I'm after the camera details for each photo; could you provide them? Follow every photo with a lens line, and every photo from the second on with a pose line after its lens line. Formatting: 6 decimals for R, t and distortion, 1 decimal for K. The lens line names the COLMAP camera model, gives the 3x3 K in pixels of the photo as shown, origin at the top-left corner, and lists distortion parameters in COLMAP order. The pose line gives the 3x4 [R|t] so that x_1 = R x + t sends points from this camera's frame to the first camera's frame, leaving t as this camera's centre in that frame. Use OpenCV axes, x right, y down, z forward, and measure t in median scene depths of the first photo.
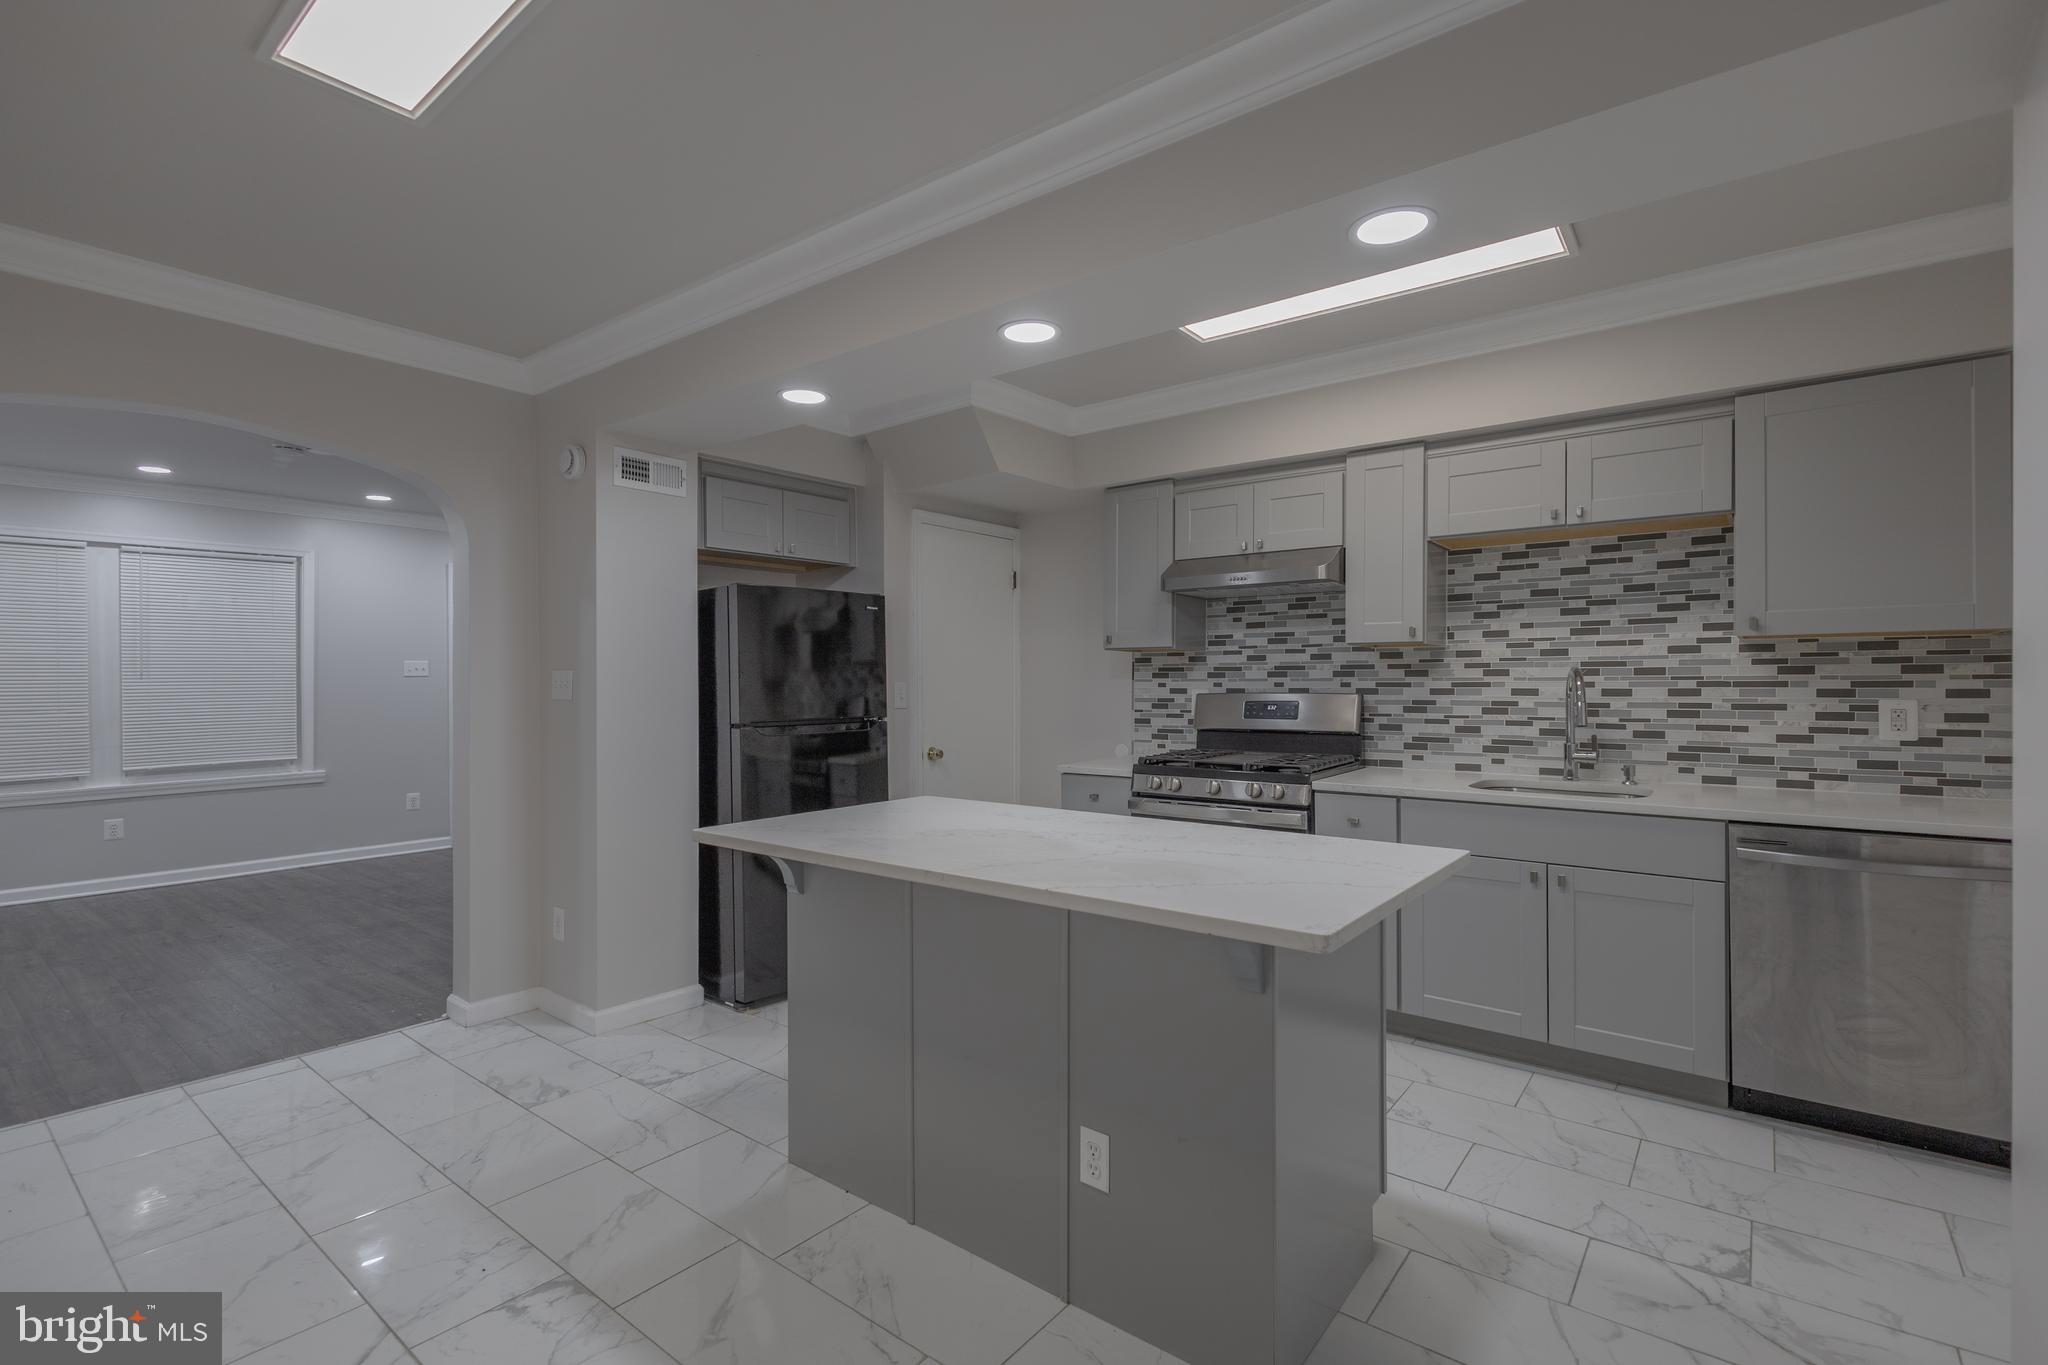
lens RADIAL K [[940.9, 0, 1024.0], [0, 940.9, 682.5], [0, 0, 1]] dist [0.001321, 0.000267]
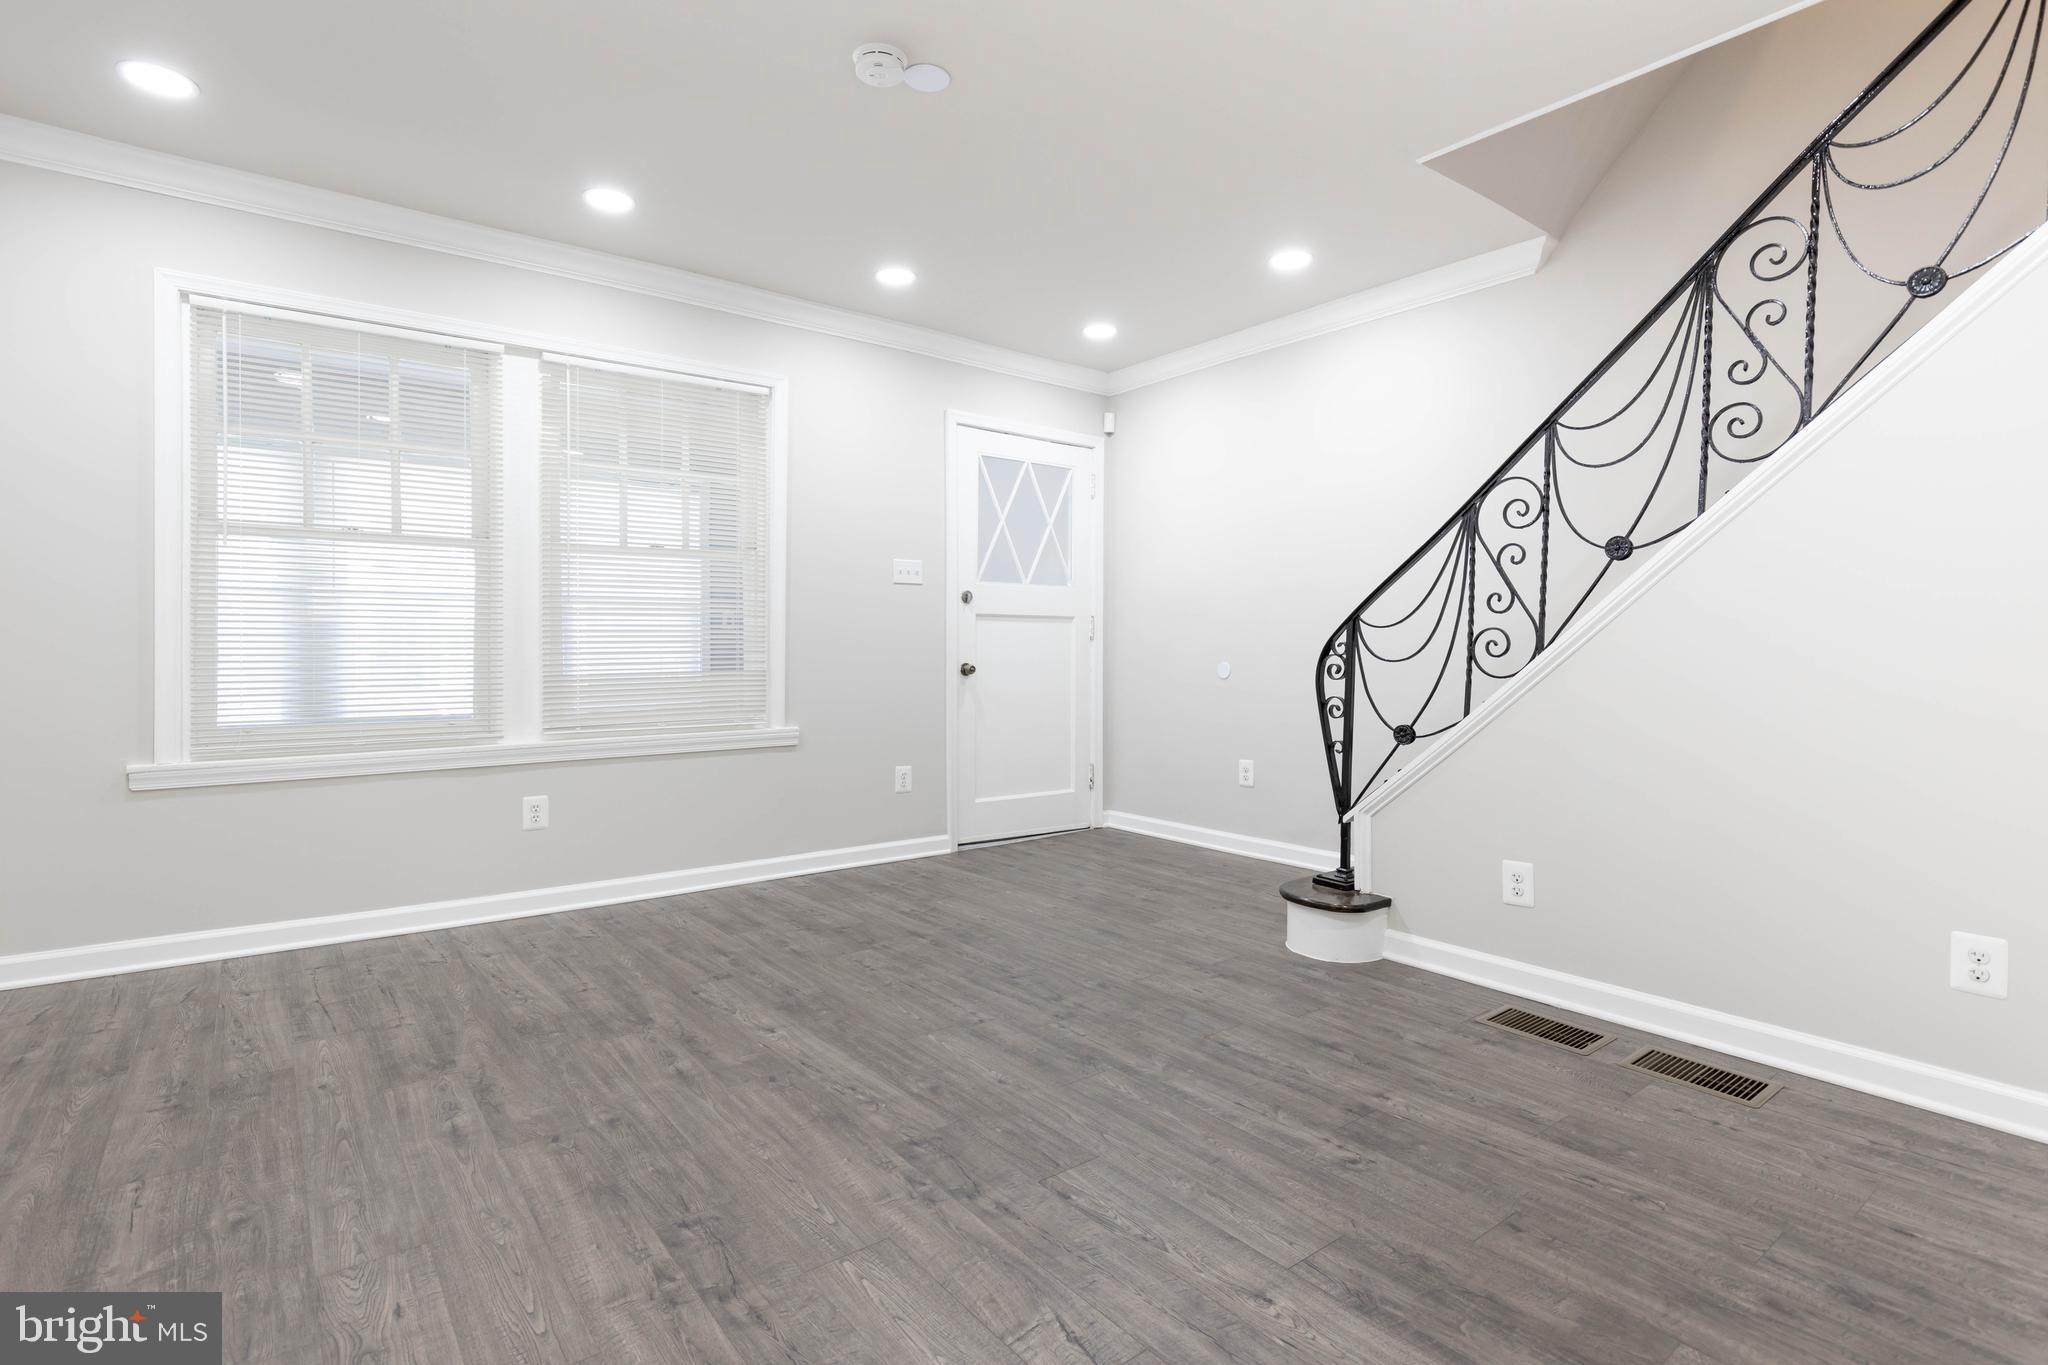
lens RADIAL K [[997.8, 0, 1024.0], [0, 997.8, 682.5], [0, 0, 1]] dist [0.000927, 0.000211]
pose [[0.969537, 0.014713, -0.244504, -0.432927], [-0.007124, 0.999466, 0.031893, 0.040921], [0.244843, -0.029179, 0.969124, 0.388163]]
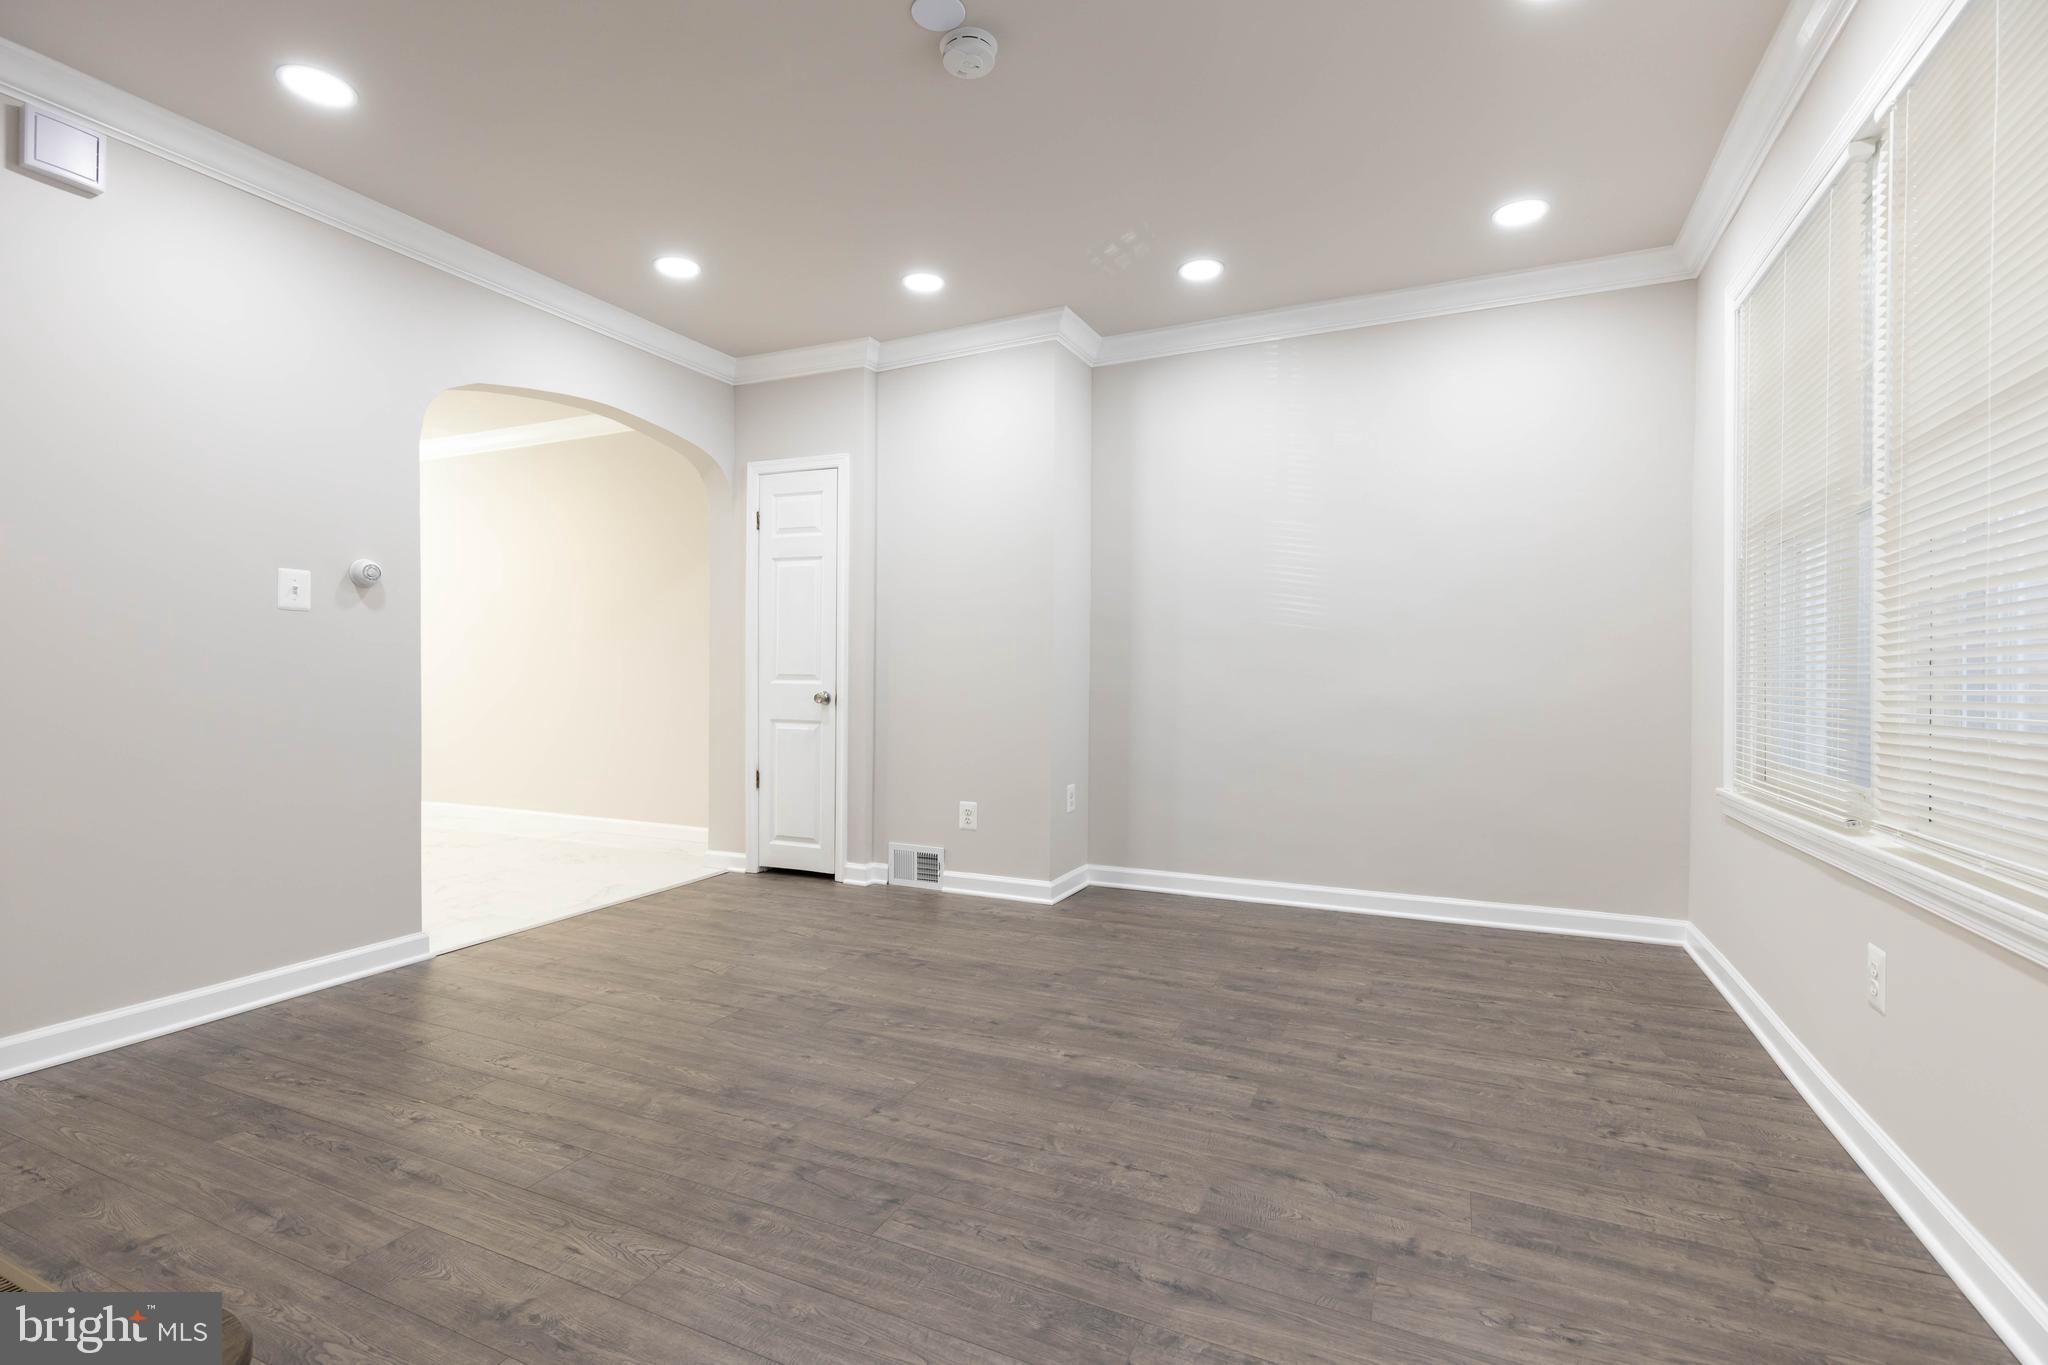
lens RADIAL K [[934.6, 0, 1024.0], [0, 934.6, 682.5], [0, 0, 1]] dist [0.000400, -0.000810]
pose [[-0.974538, 0.004971, -0.224167, -0.526724], [0.002687, 0.999941, 0.010494, 0.041602], [0.224206, 0.009625, -0.974494, 1.104763]]
